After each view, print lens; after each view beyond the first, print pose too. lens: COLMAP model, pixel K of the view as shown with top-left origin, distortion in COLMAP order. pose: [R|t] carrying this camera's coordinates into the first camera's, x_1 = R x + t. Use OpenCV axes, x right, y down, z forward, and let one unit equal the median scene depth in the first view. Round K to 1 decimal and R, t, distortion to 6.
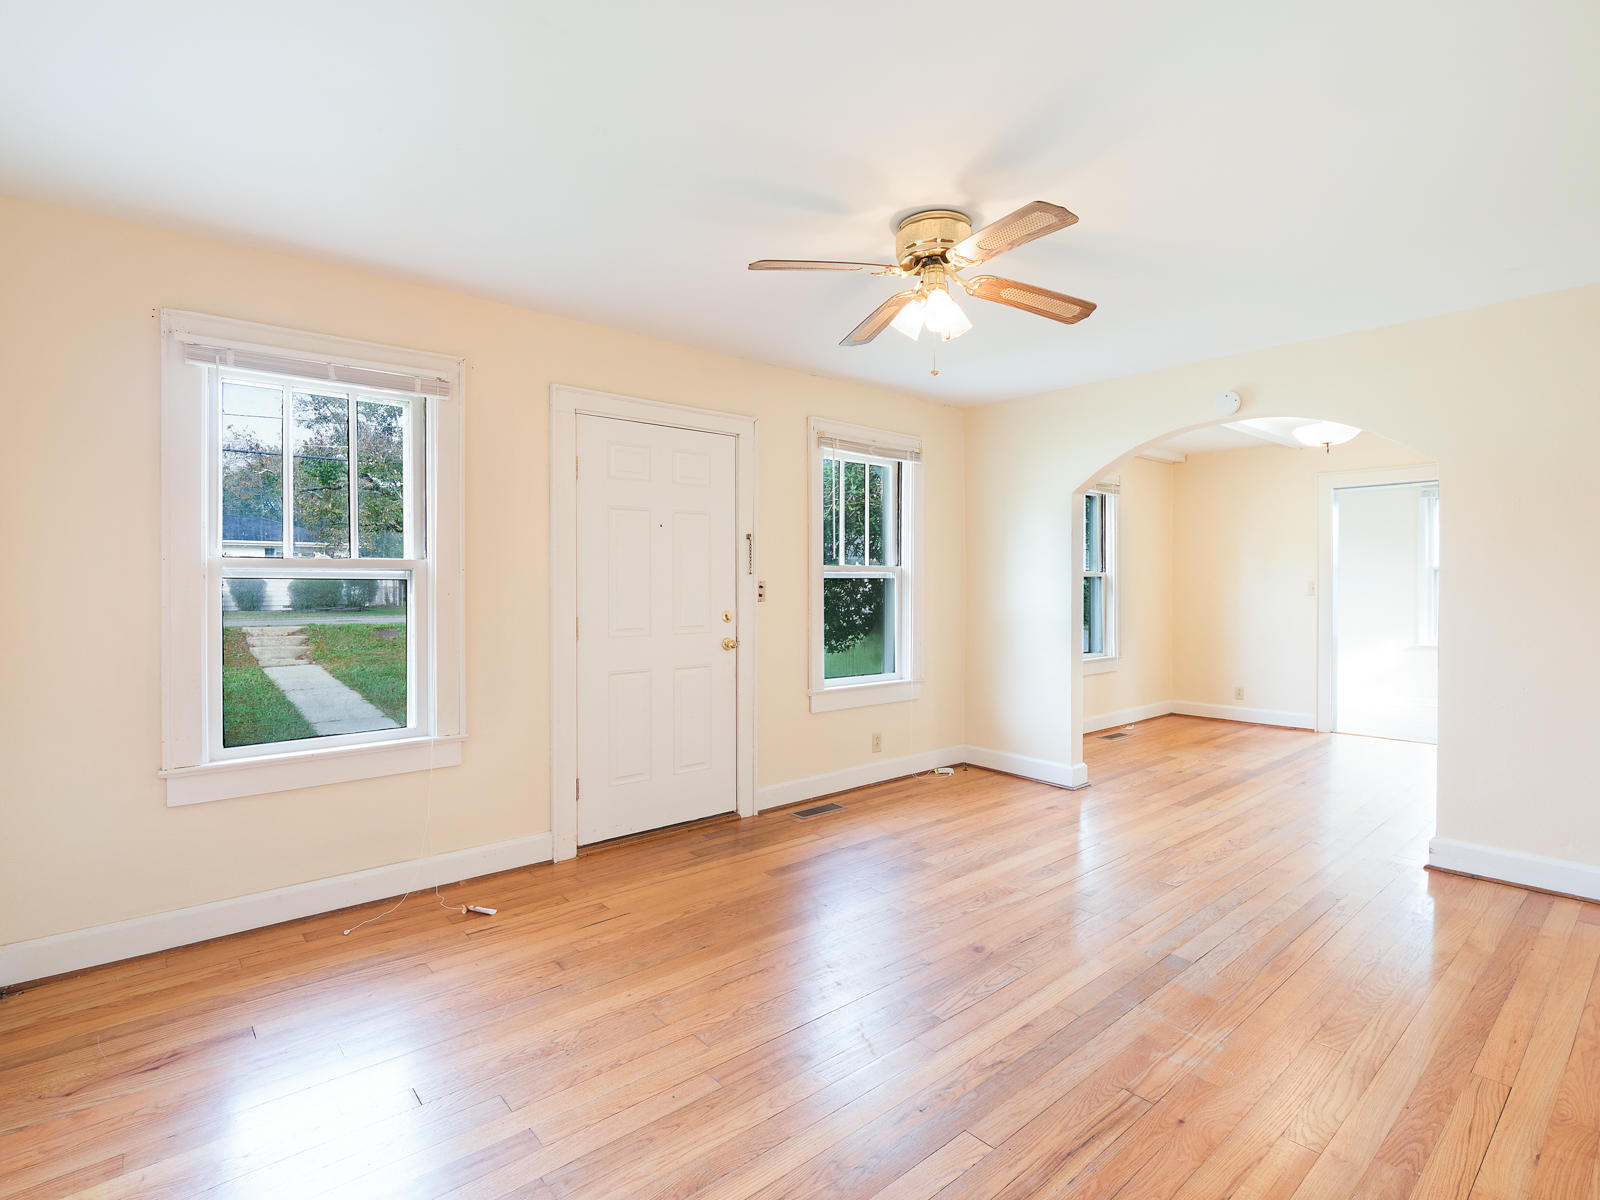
lens RADIAL K [[782.0, 0, 788.3], [0, 782.0, 596.2], [0, 0, 1]] dist [-0.003202, 0.000645]
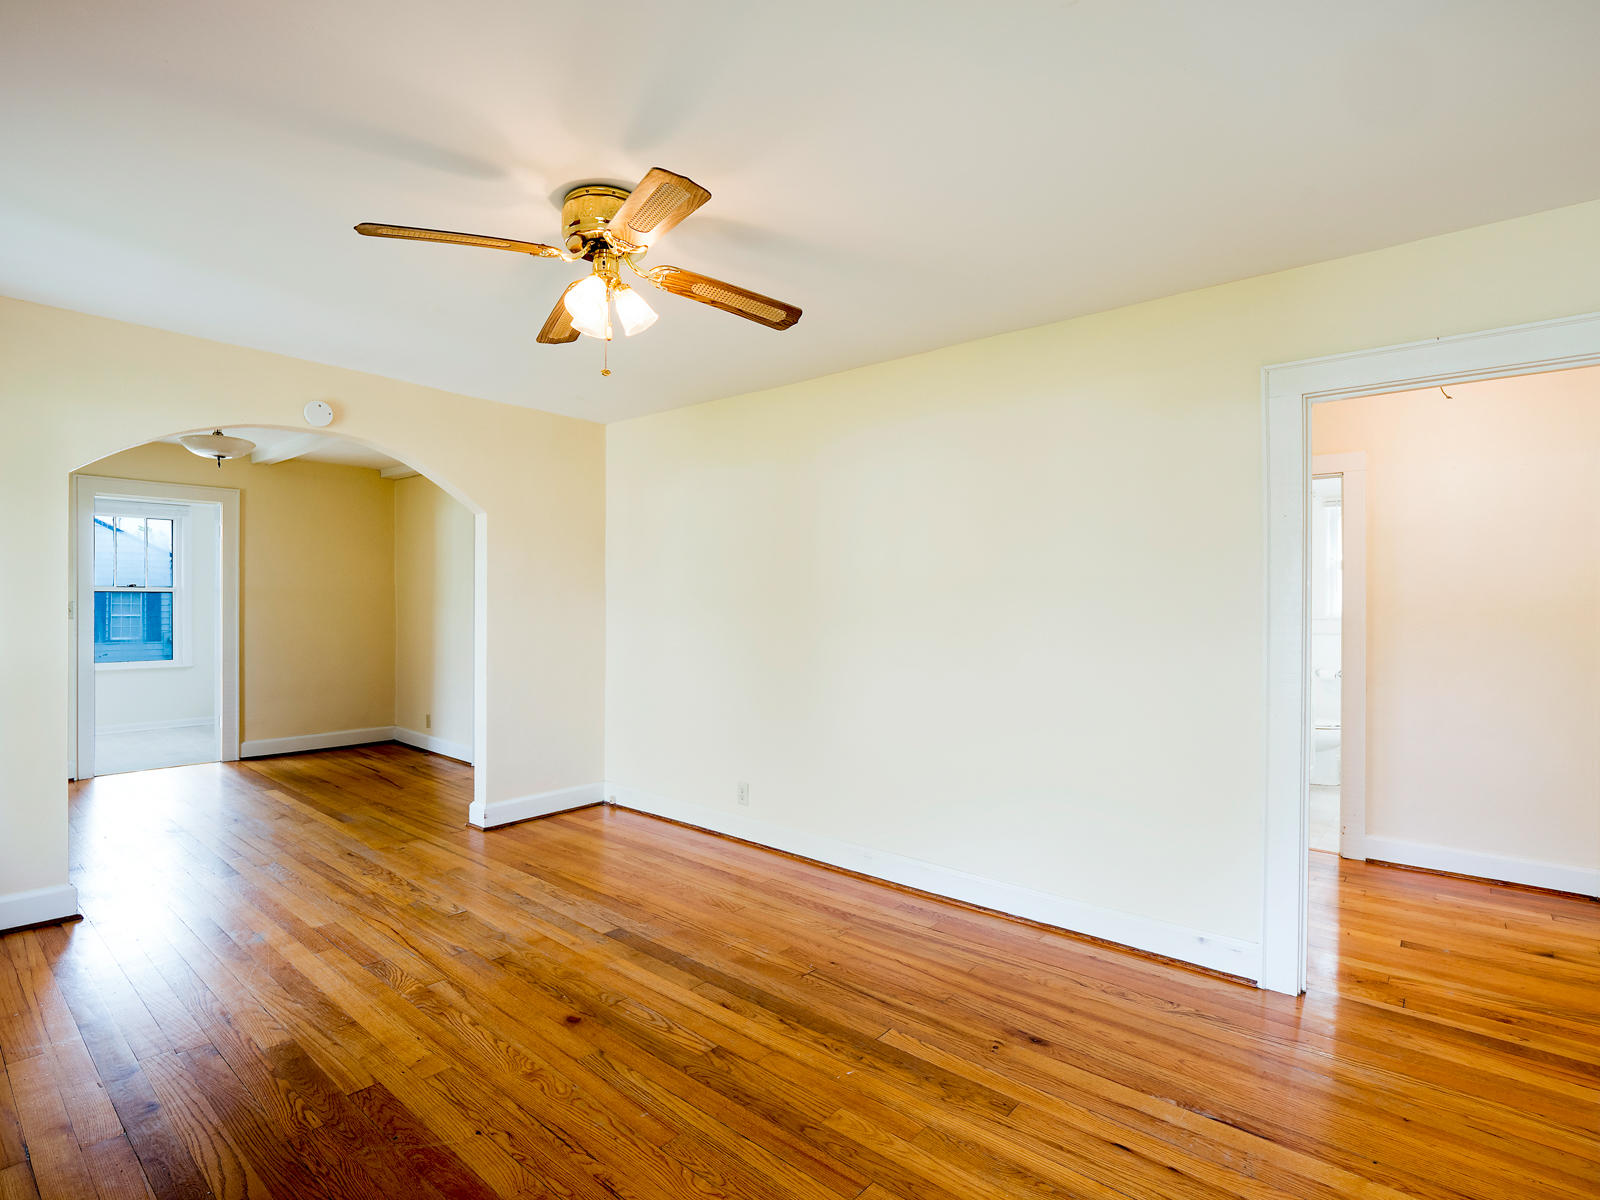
lens RADIAL K [[782.0, 0, 802.8], [0, 782.0, 604.4], [0, 0, 1]] dist [-0.003202, 0.000645]
pose [[-0.166202, 0.007255, 0.986065, -0.694983], [0.006926, 0.999957, -0.006190, -0.016556], [-0.986067, 0.005801, -0.166245, 0.899214]]
